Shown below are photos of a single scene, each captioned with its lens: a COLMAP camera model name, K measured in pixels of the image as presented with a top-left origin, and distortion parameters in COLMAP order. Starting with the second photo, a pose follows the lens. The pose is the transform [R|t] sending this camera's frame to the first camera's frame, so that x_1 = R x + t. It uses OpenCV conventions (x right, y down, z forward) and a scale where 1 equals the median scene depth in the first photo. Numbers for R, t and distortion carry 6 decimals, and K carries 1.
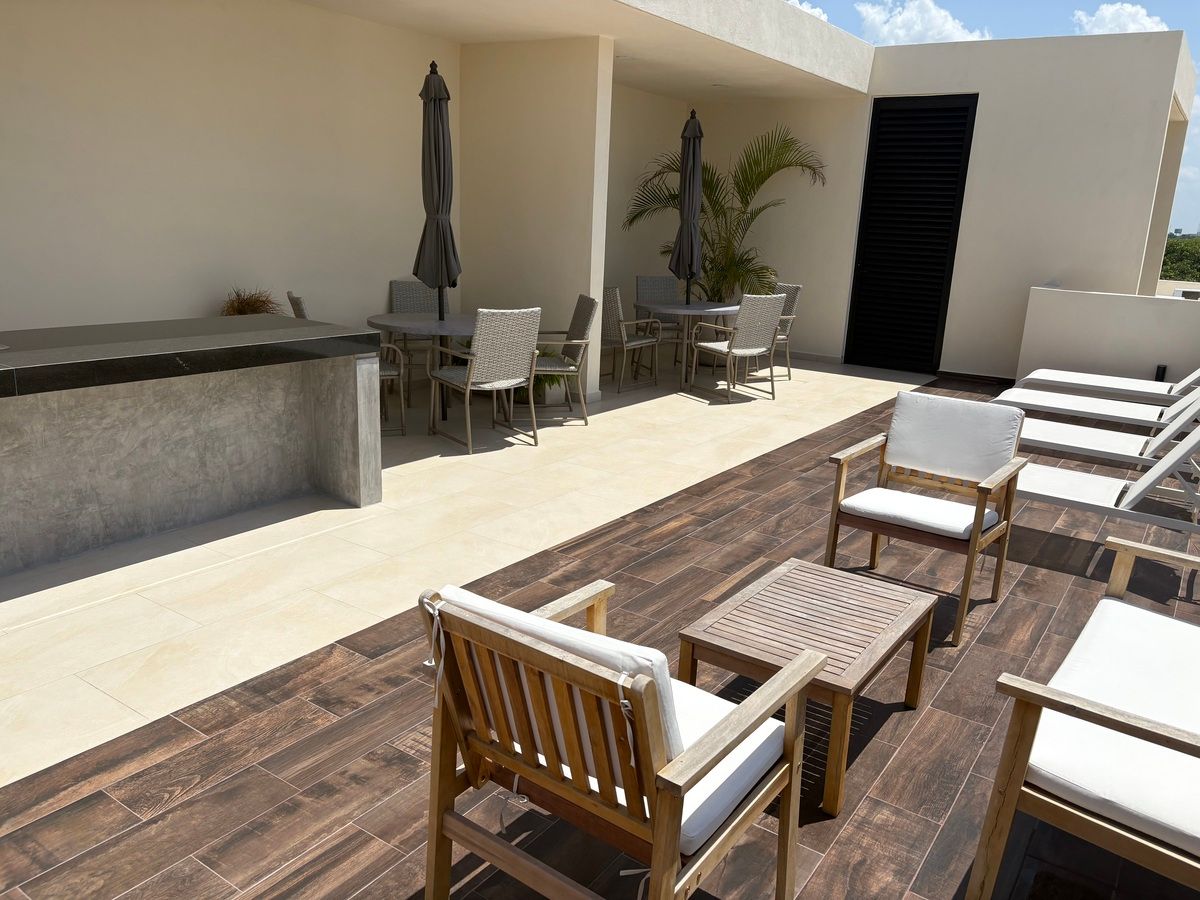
lens RADIAL K [[911.8, 0, 600.0], [0, 911.8, 450.0], [0, 0, 1]] dist [0.035624, 0.001457]
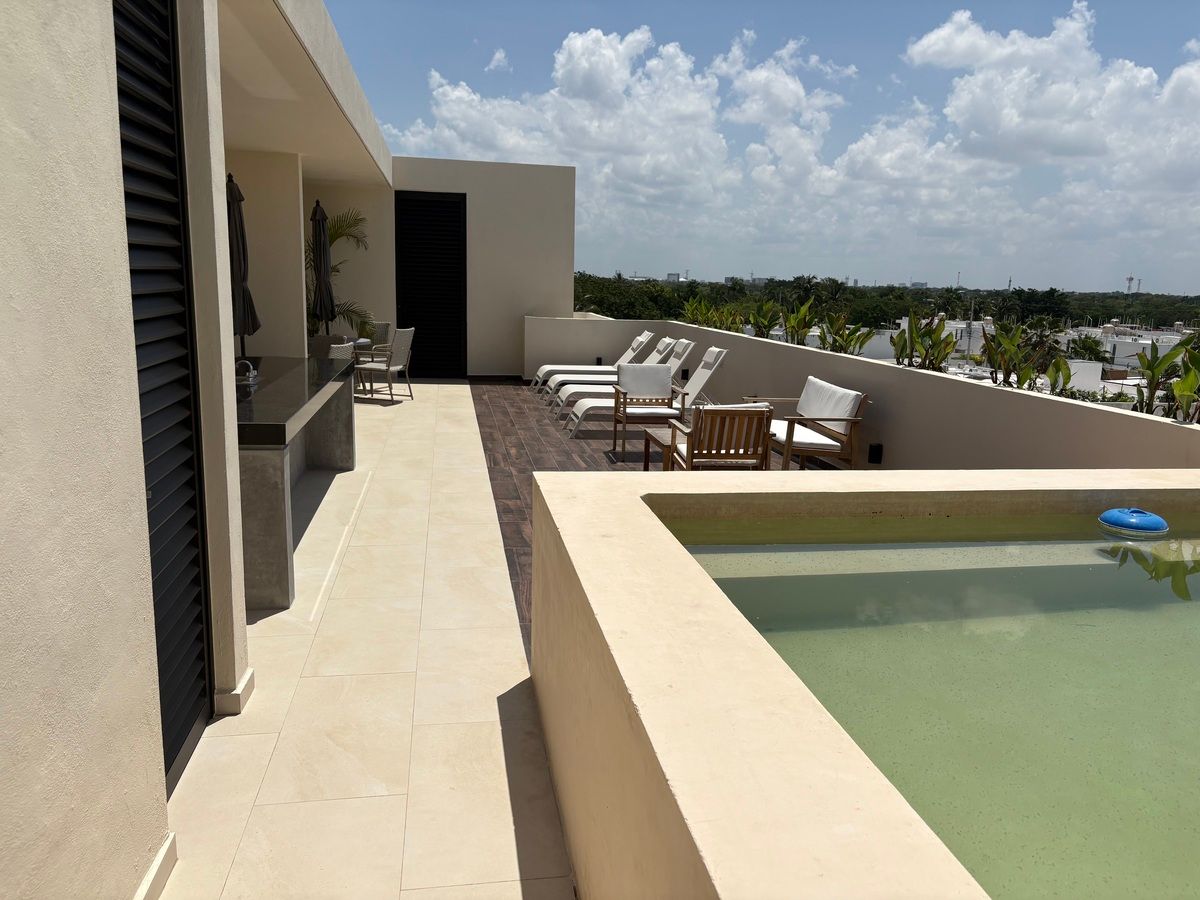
lens RADIAL K [[911.8, 0, 600.0], [0, 911.8, 450.0], [0, 0, 1]] dist [0.035624, 0.001457]
pose [[0.729282, -0.149378, 0.667708, -0.844303], [0.174860, 0.984161, 0.029189, 0.048141], [-0.661492, 0.095468, 0.743851, -0.400306]]
